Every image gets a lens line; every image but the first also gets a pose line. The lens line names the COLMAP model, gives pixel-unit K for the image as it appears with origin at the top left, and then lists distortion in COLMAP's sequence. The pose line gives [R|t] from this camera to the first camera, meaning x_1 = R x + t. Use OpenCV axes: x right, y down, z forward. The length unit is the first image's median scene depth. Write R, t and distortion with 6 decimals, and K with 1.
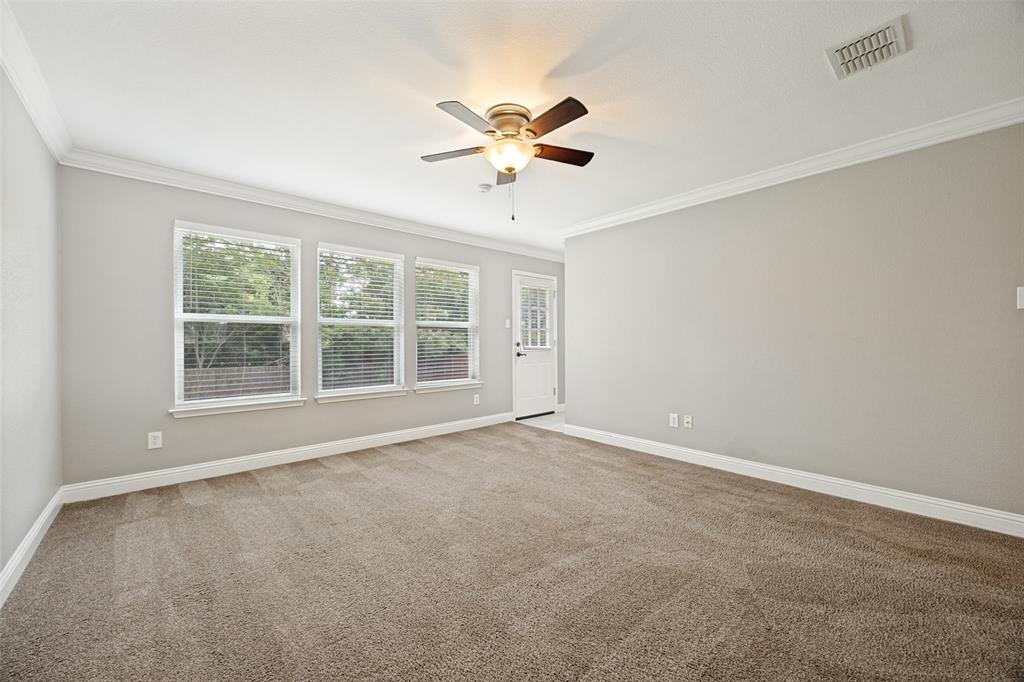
lens RADIAL K [[394.9, 0, 526.5], [0, 394.9, 344.4], [0, 0, 1]] dist [-0.000523, -0.000035]
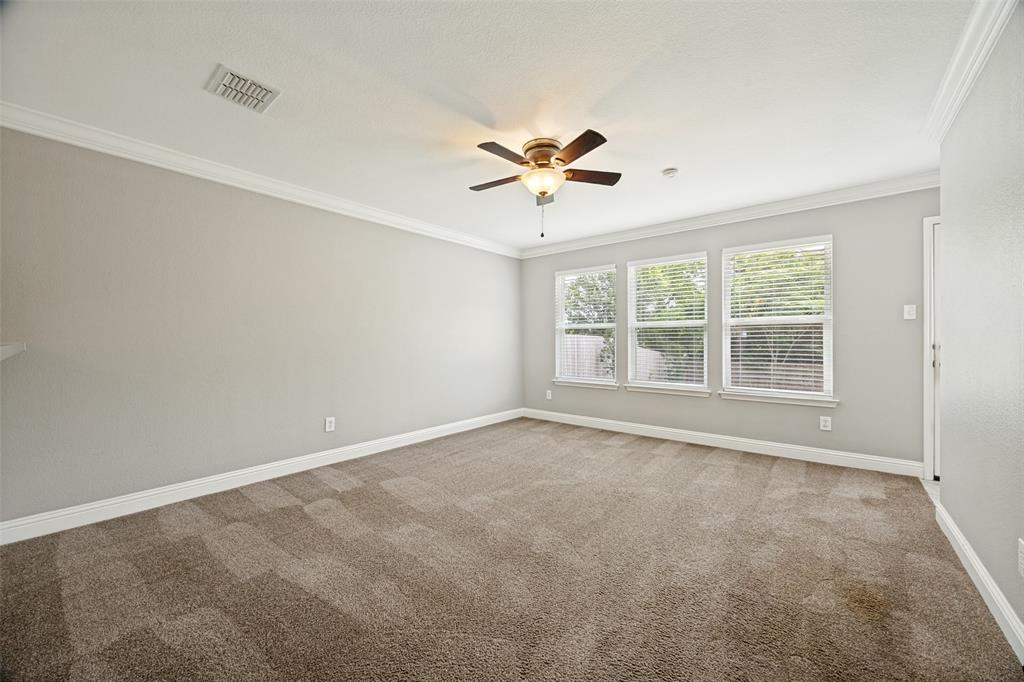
lens RADIAL K [[389.0, 0, 515.6], [0, 389.0, 341.1], [0, 0, 1]] dist [-0.001182, -0.000050]
pose [[0.138521, 0.002932, -0.990355, 0.690272], [-0.008308, 0.999964, 0.001798, -0.007359], [0.990325, 0.007979, 0.138540, 0.494841]]
